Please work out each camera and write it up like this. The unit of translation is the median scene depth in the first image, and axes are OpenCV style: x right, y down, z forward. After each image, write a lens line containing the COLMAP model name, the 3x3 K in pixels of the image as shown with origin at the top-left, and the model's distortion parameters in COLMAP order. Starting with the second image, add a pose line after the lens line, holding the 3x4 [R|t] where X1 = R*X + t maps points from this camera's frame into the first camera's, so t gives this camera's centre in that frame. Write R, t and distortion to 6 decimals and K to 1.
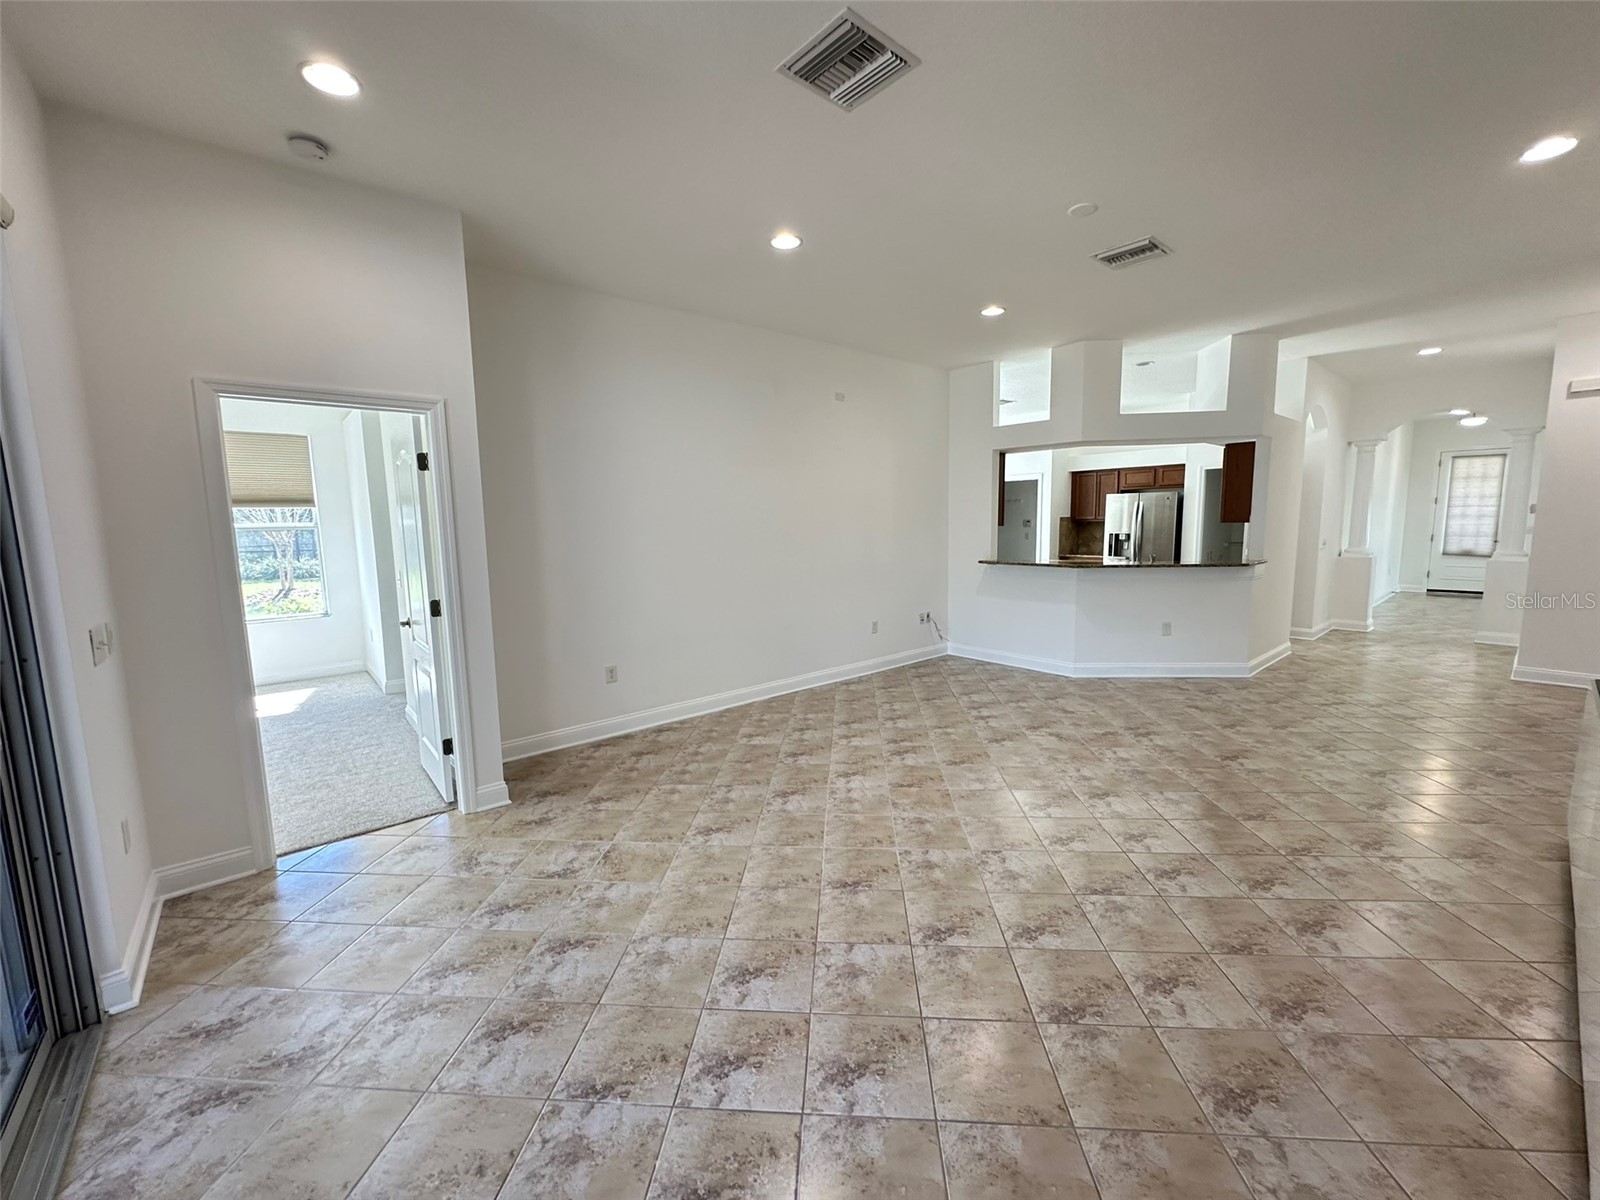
lens RADIAL K [[637.9, 0, 796.4], [0, 637.9, 598.1], [0, 0, 1]] dist [-0.002074, 0.000037]
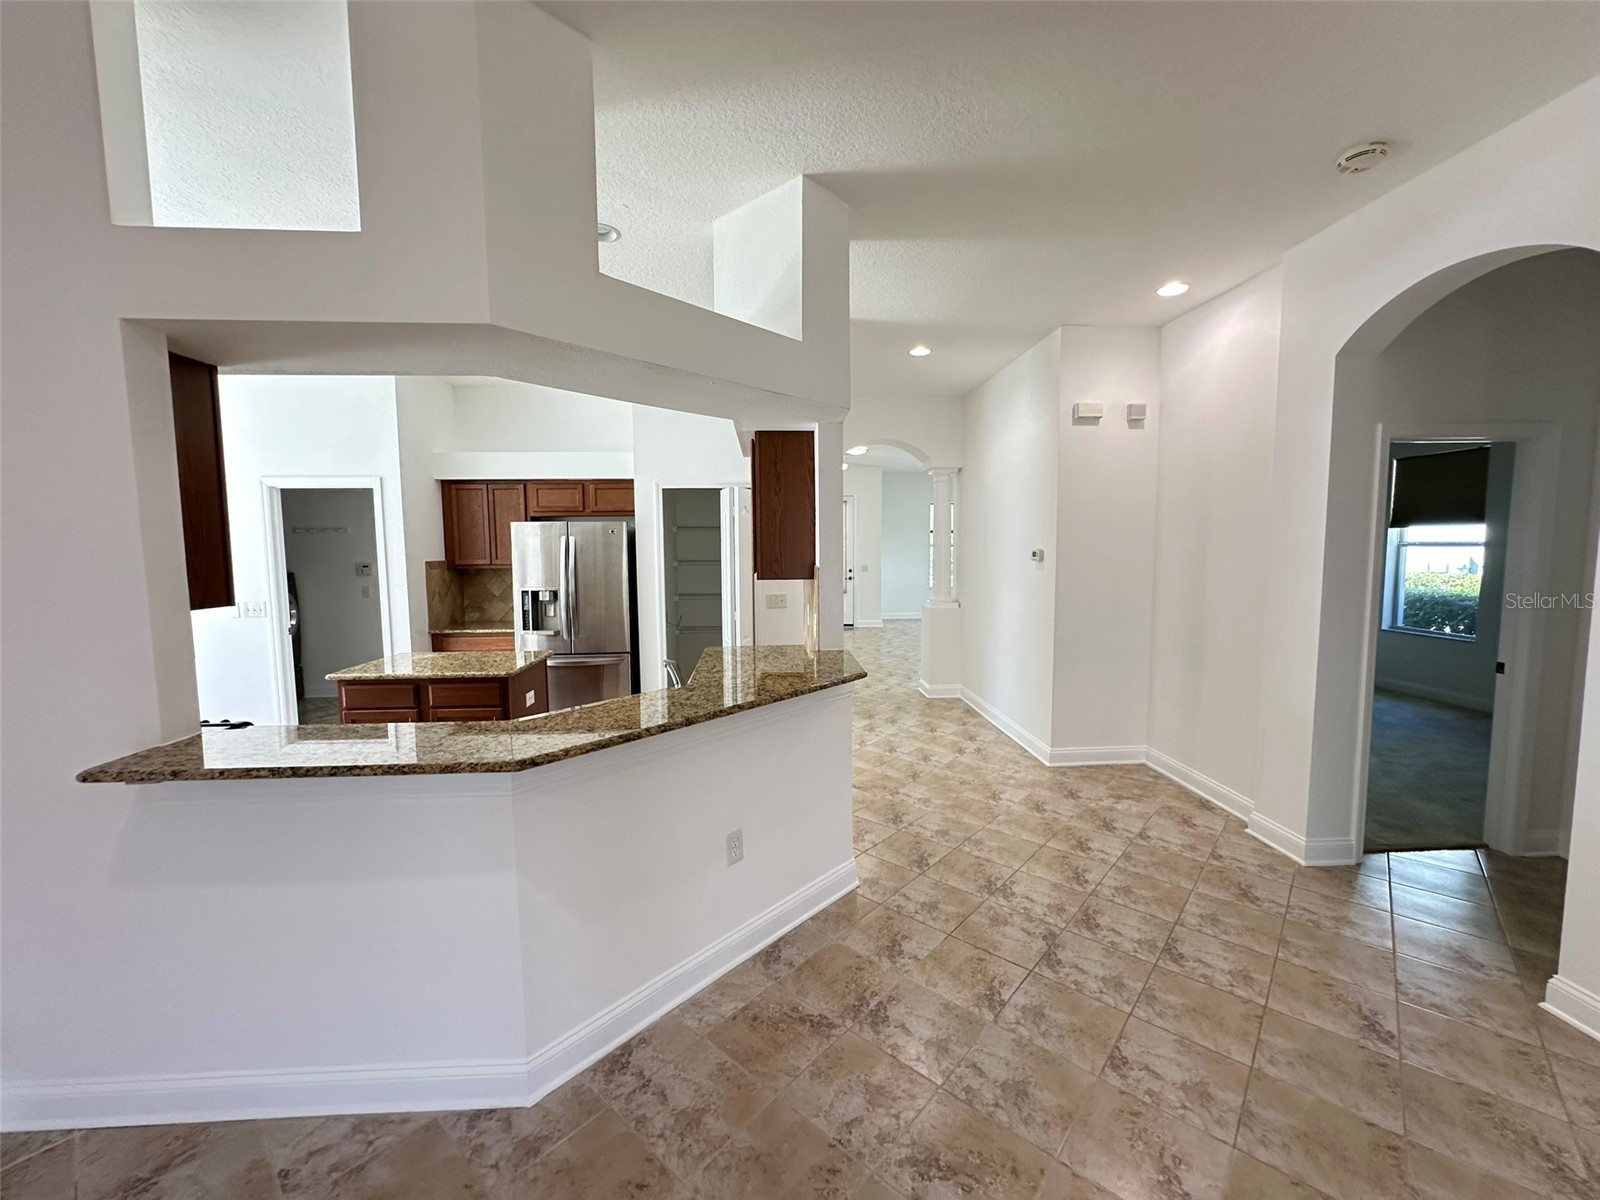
lens RADIAL K [[637.9, 0, 803.6], [0, 637.9, 602.5], [0, 0, 1]] dist [-0.002074, 0.000037]
pose [[0.601380, -0.053619, 0.797162, 0.287628], [0.093266, 0.995635, -0.003391, -0.099545], [-0.793501, 0.076387, 0.603756, 0.699120]]
